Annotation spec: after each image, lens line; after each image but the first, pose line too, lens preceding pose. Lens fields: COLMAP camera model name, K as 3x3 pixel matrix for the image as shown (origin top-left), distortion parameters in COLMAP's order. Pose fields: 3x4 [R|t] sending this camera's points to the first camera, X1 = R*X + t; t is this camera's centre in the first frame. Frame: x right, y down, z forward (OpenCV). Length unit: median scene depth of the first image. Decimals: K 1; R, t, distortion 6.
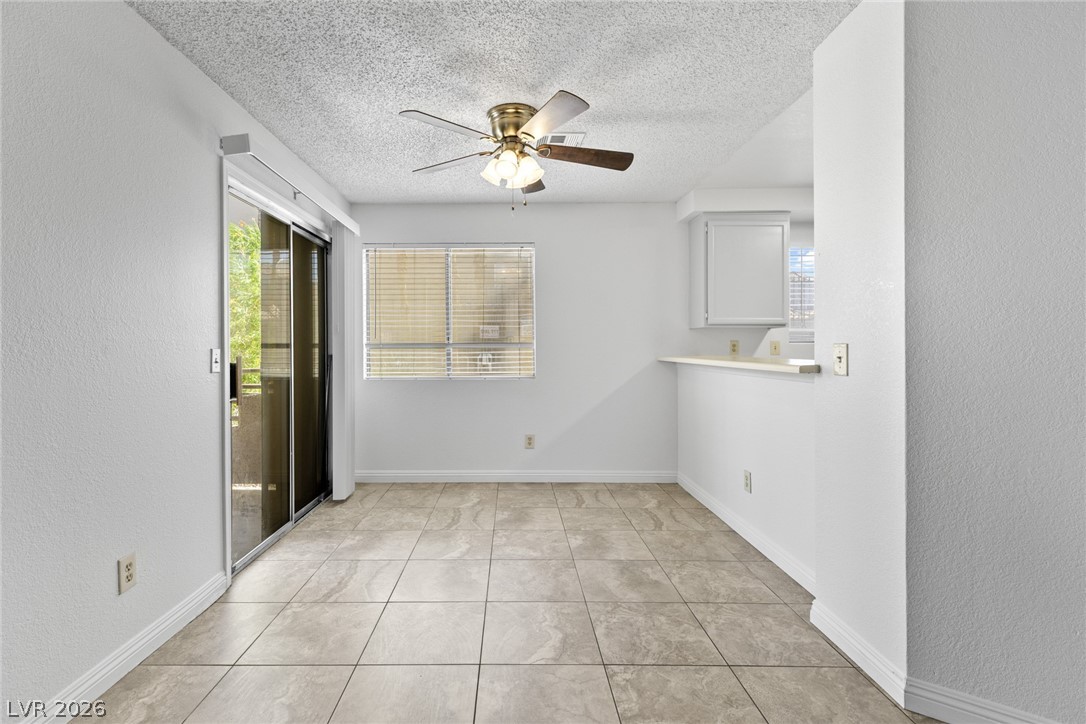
lens RADIAL K [[488.1, 0, 525.6], [0, 488.1, 352.2], [0, 0, 1]] dist [0.004733, -0.000678]
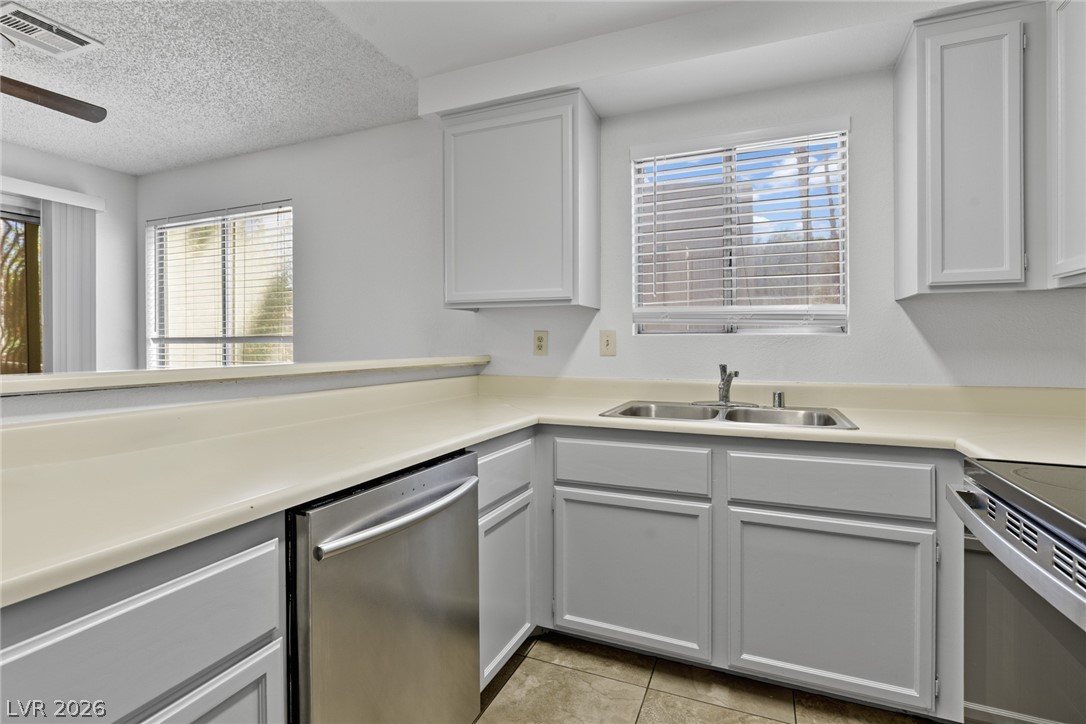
lens RADIAL K [[524.5, 0, 541.6], [0, 524.5, 344.3], [0, 0, 1]] dist [-0.005612, 0.000461]
pose [[0.915969, 0.001051, -0.401248, 0.754897], [-0.003313, 0.999982, -0.004944, -0.004923], [0.401236, 0.005858, 0.915956, 0.496636]]
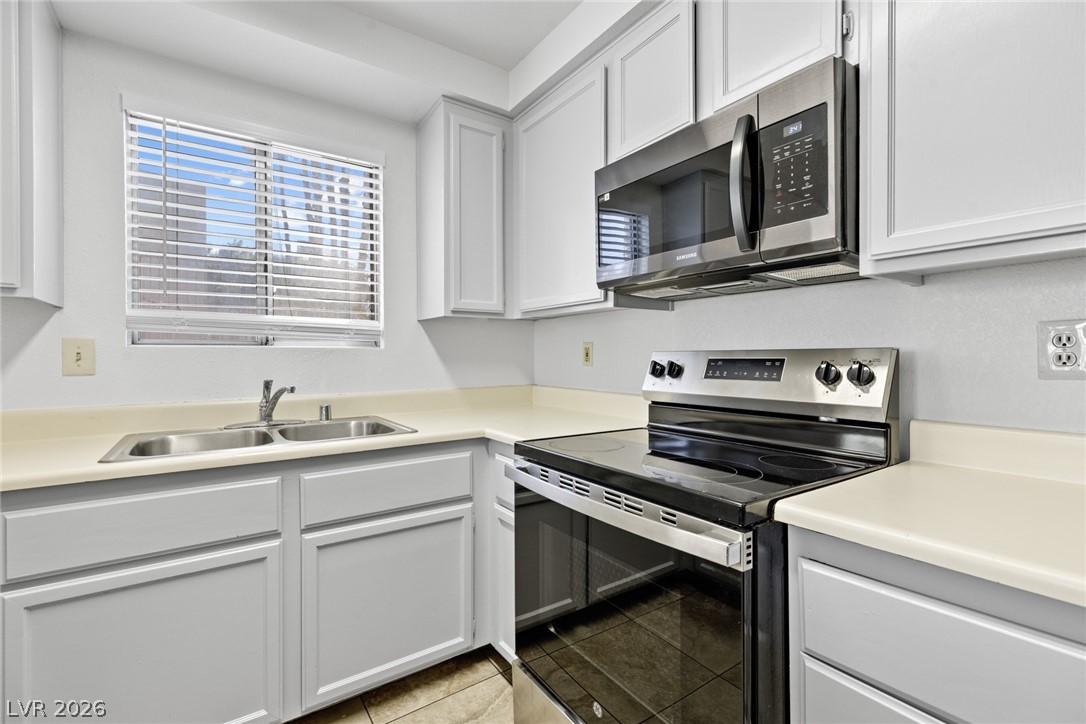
lens RADIAL K [[488.1, 0, 547.0], [0, 488.1, 354.0], [0, 0, 1]] dist [0.004733, -0.000678]
pose [[0.825471, -0.000592, 0.564444, 0.665303], [0.006192, 0.999949, -0.008006, -0.006511], [-0.564410, 0.010104, 0.825433, 0.546721]]
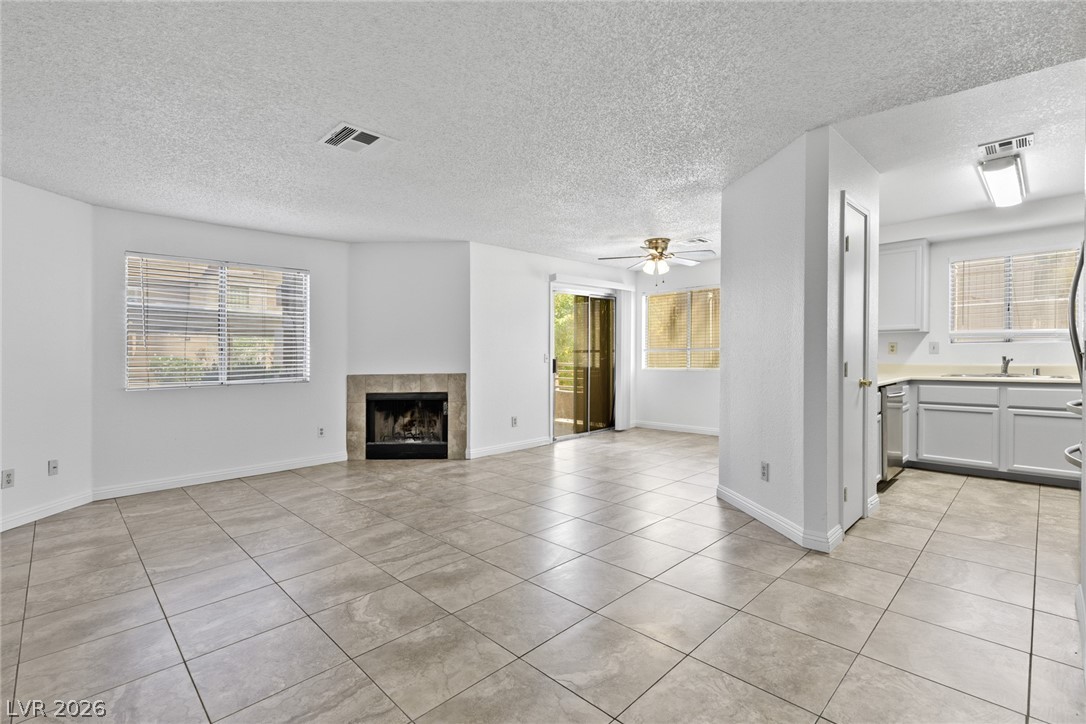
lens RADIAL K [[488.1, 0, 543.5], [0, 488.1, 368.0], [0, 0, 1]] dist [0.004733, -0.000678]
pose [[0.689322, 0.012790, -0.724343, 0.798565], [0.006832, 0.999685, 0.024153, 0.004956], [0.724423, -0.021598, 0.689017, -0.532358]]
